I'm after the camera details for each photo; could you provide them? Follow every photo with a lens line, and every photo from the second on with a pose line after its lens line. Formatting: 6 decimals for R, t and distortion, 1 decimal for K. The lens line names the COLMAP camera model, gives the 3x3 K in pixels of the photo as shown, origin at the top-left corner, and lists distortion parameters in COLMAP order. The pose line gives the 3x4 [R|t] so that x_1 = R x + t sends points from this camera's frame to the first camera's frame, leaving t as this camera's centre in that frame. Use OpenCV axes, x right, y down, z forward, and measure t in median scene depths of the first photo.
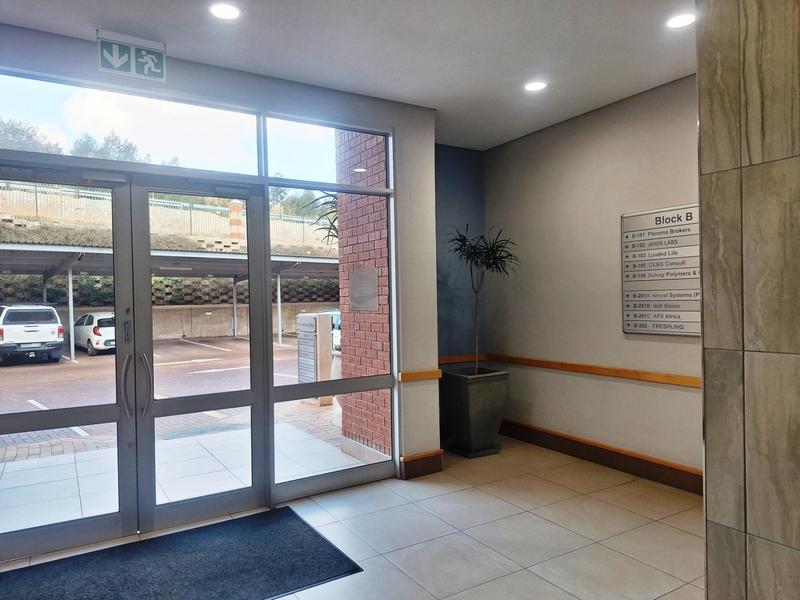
lens RADIAL K [[558.6, 0, 407.5], [0, 558.6, 311.8], [0, 0, 1]] dist [0.045272, -0.033745]
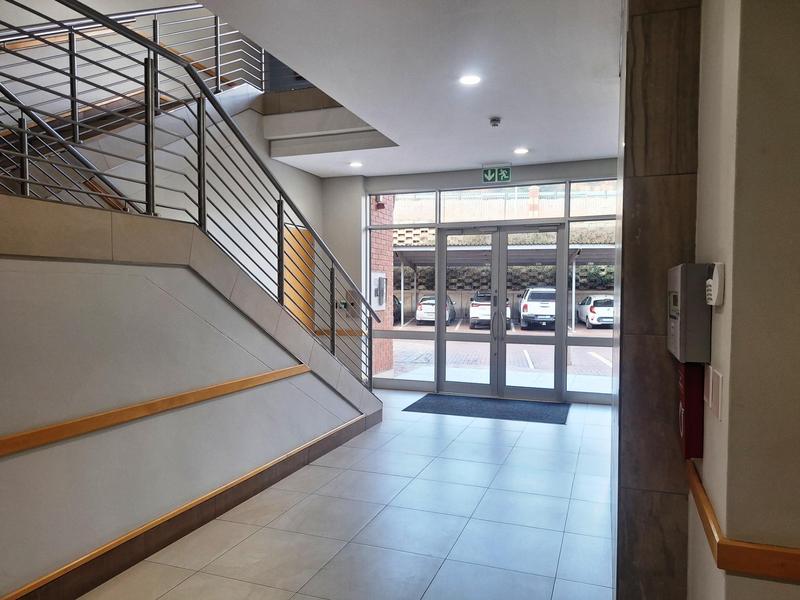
lens RADIAL K [[558.6, 0, 396.1], [0, 558.6, 302.2], [0, 0, 1]] dist [0.045272, -0.033745]
pose [[0.603943, 0.036793, -0.796178, 0.166681], [-0.029487, 0.999282, 0.023812, 0.000420], [0.796482, 0.009096, 0.604594, -0.099145]]
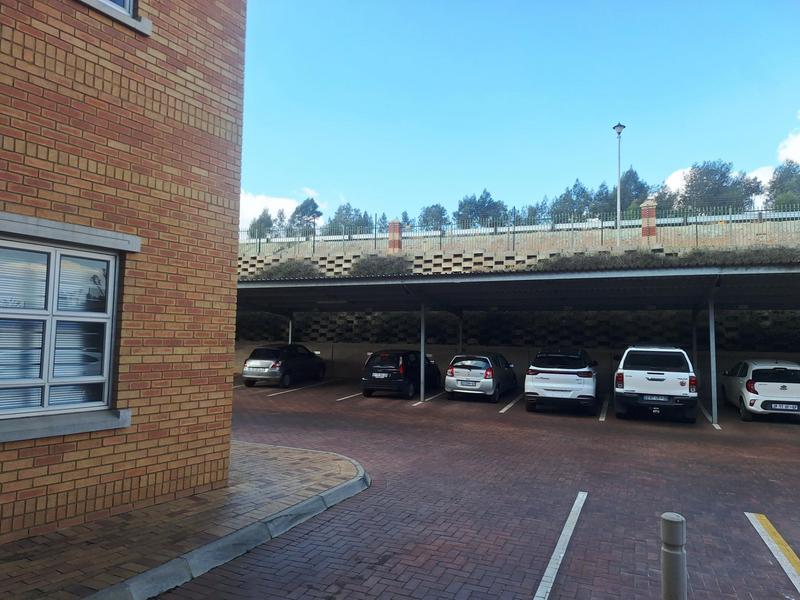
lens RADIAL K [[558.6, 0, 399.1], [0, 558.6, 301.2], [0, 0, 1]] dist [0.045272, -0.033745]
pose [[0.426358, -0.039483, -0.903692, -0.084245], [-0.044802, 0.996899, -0.064692, -0.005941], [0.903444, 0.068069, 0.423267, 0.265474]]
